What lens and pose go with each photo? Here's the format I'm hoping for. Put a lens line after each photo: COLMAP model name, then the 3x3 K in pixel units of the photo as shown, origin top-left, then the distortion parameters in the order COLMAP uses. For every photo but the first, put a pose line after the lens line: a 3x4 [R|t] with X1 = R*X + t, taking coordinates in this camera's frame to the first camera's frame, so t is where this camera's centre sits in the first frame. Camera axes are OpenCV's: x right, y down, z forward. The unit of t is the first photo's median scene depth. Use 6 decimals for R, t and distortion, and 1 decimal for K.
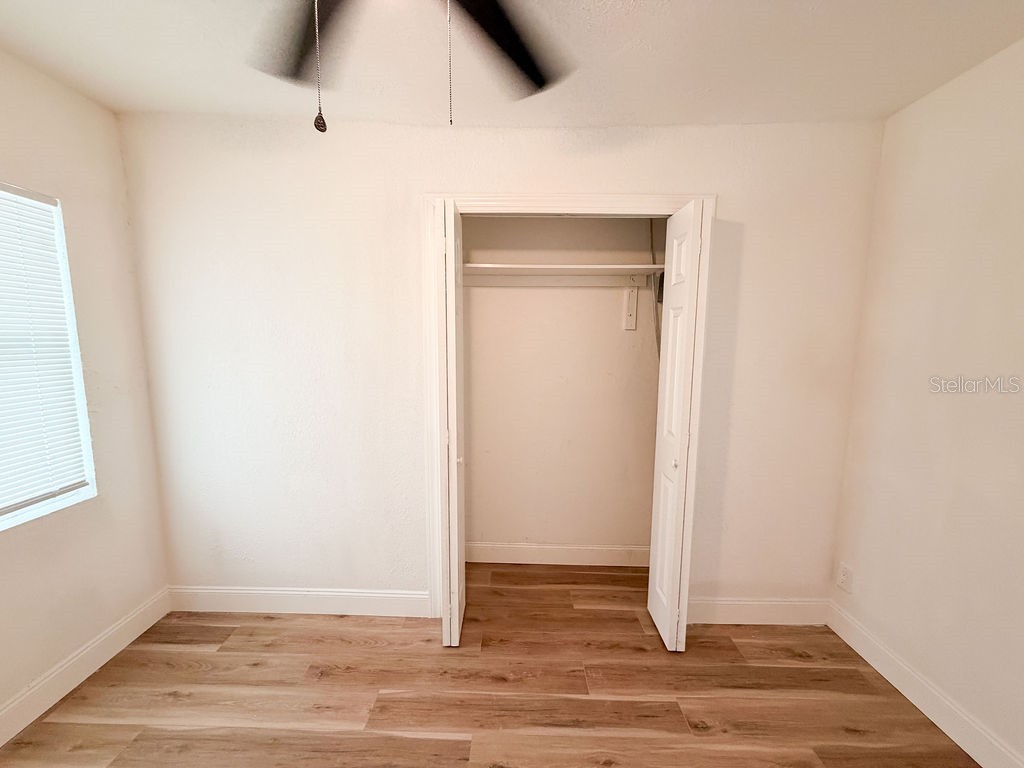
lens RADIAL K [[409.3, 0, 520.0], [0, 409.3, 384.2], [0, 0, 1]] dist [-0.000326, 0.000797]
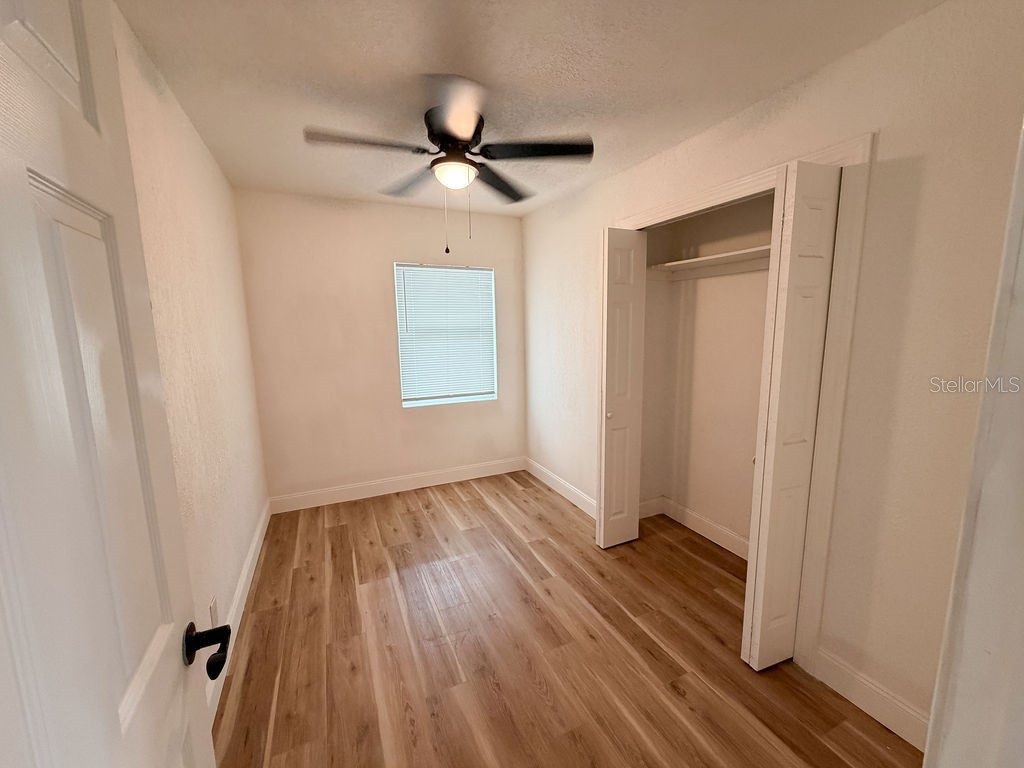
lens RADIAL K [[409.3, 0, 508.3], [0, 409.3, 384.5], [0, 0, 1]] dist [-0.000326, 0.000797]
pose [[0.428229, 0.120277, -0.895630, 0.939464], [-0.090686, 0.991819, 0.089835, -0.010297], [0.899109, 0.042751, 0.435633, 0.084279]]
